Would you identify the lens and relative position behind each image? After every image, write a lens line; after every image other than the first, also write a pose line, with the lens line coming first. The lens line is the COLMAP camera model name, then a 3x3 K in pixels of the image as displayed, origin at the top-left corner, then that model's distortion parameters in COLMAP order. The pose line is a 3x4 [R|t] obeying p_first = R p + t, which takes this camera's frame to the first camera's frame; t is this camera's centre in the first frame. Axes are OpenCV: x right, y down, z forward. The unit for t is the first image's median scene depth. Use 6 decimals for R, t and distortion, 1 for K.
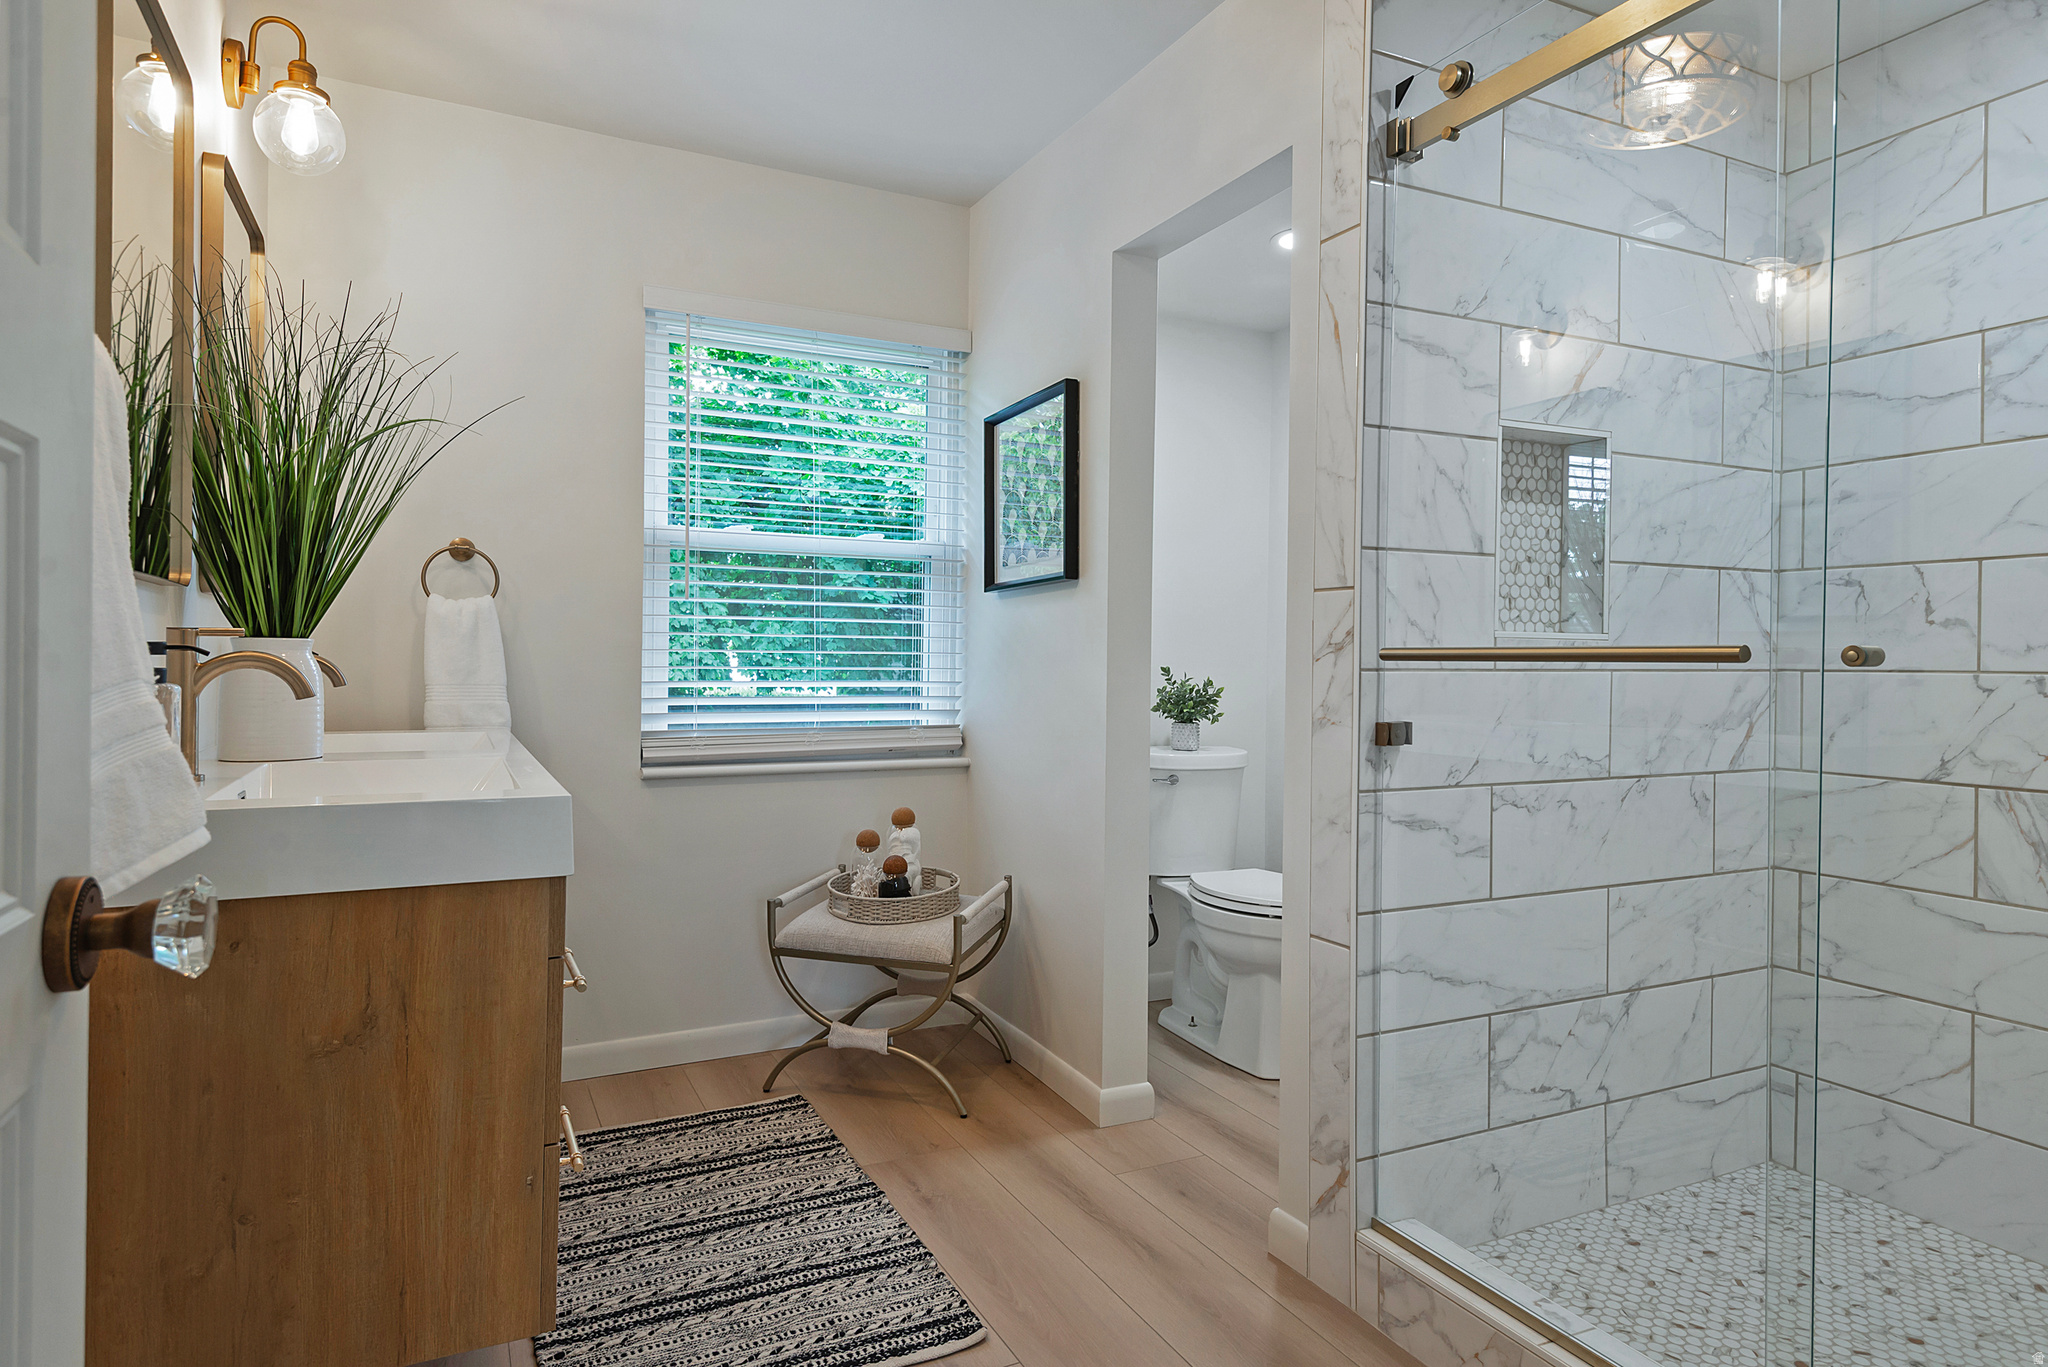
lens RADIAL K [[1183.7, 0, 1034.3], [0, 1183.7, 682.1], [0, 0, 1]] dist [0.016168, -0.013202]
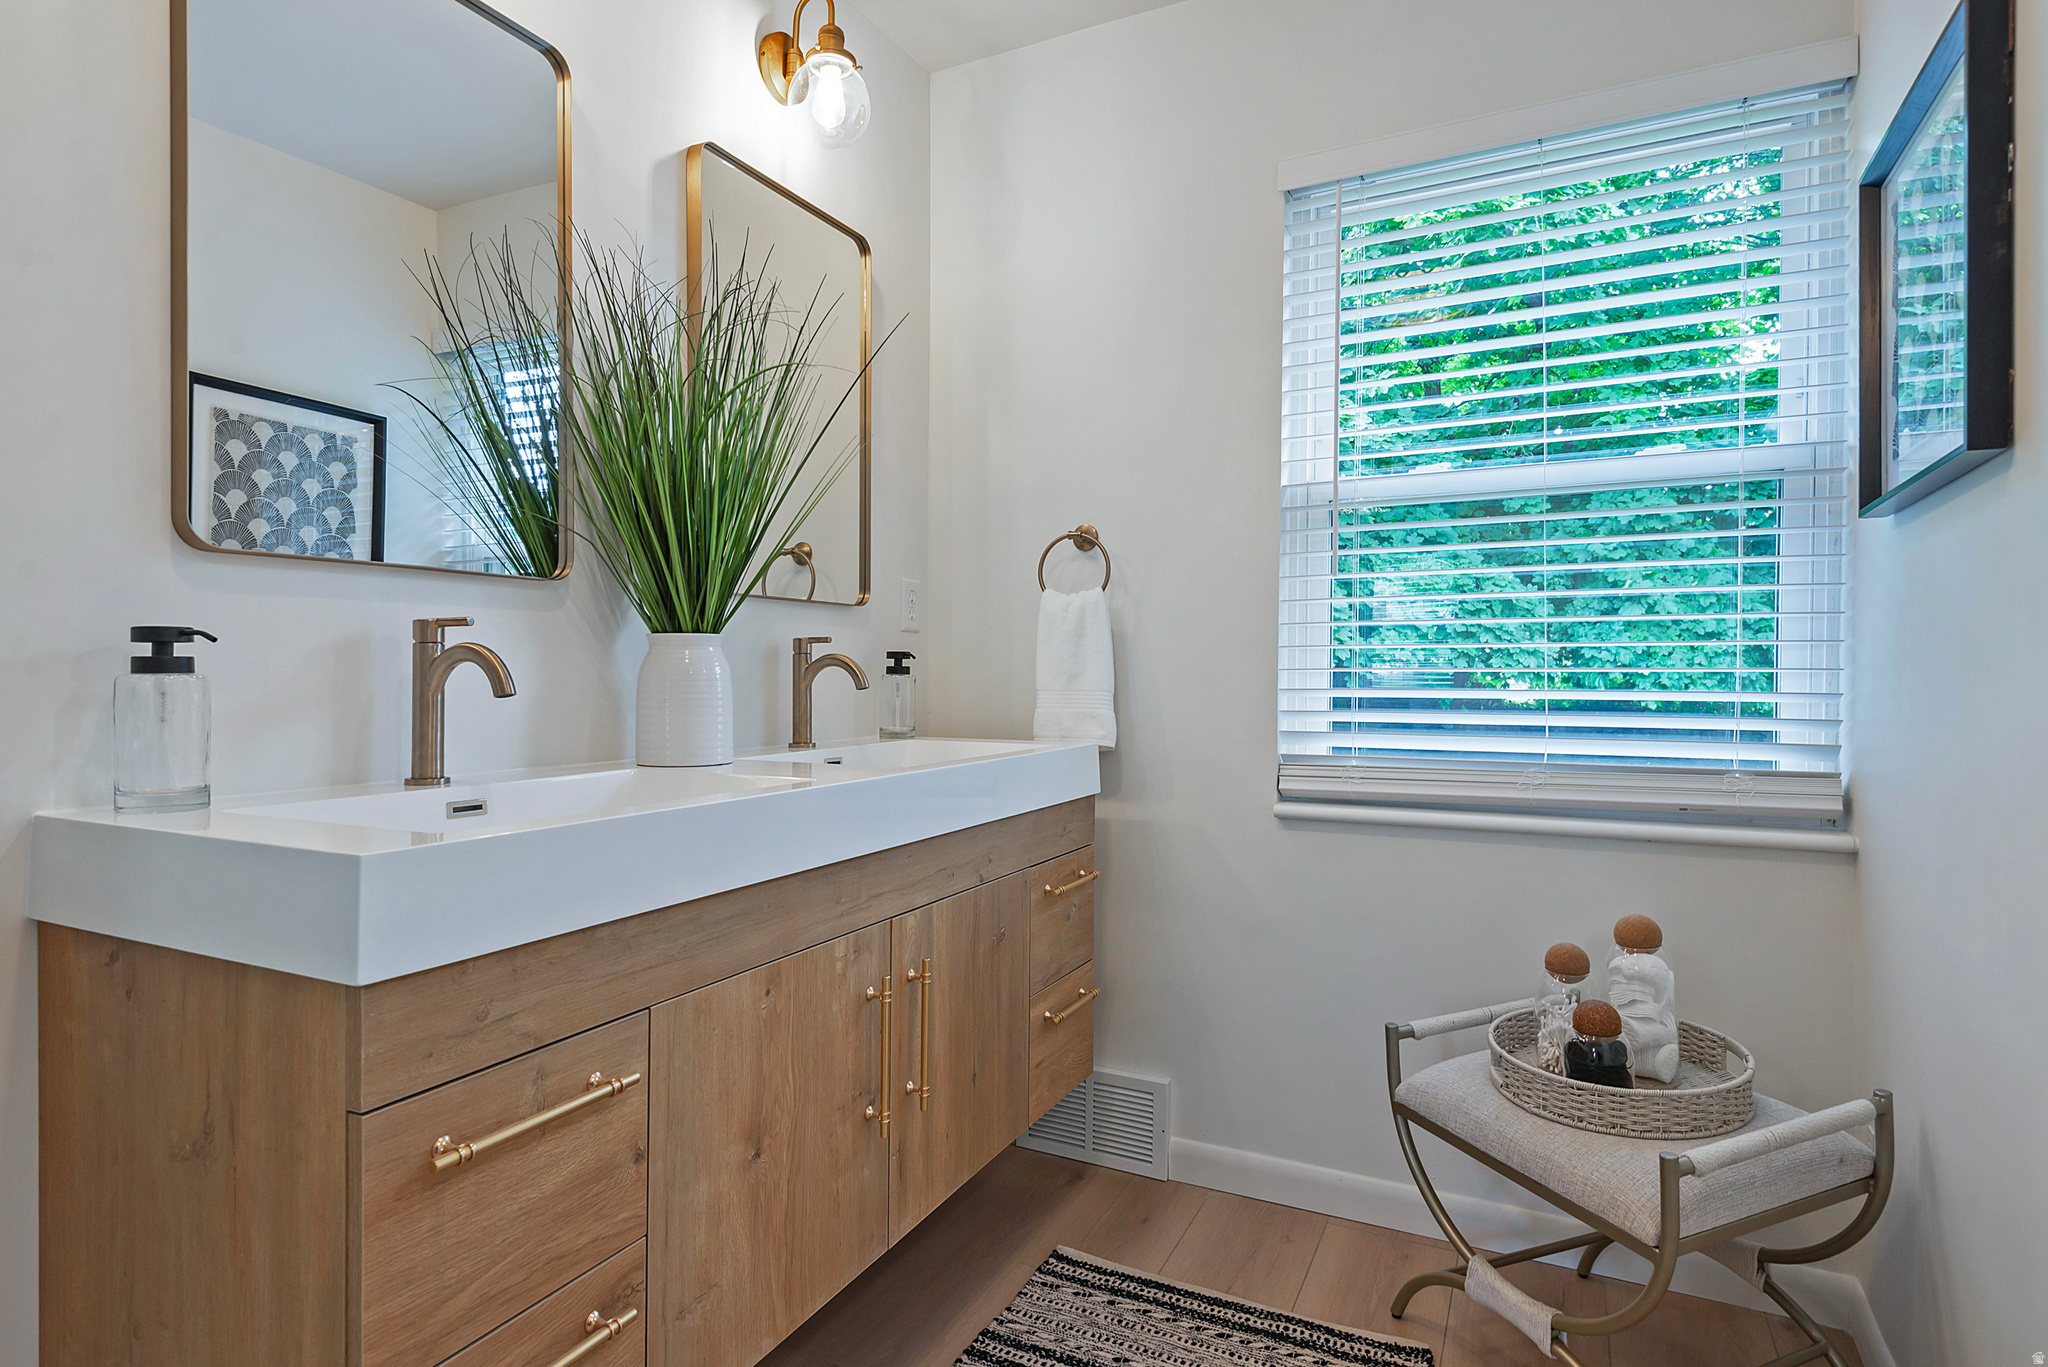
lens RADIAL K [[1095.4, 0, 1013.8], [0, 1095.4, 690.8], [0, 0, 1]] dist [0.021173, -0.019449]
pose [[0.593143, 0.004943, -0.805082, 0.133427], [-0.011417, 0.999932, -0.002272, 0.004656], [0.805016, 0.010539, 0.593159, 0.461091]]
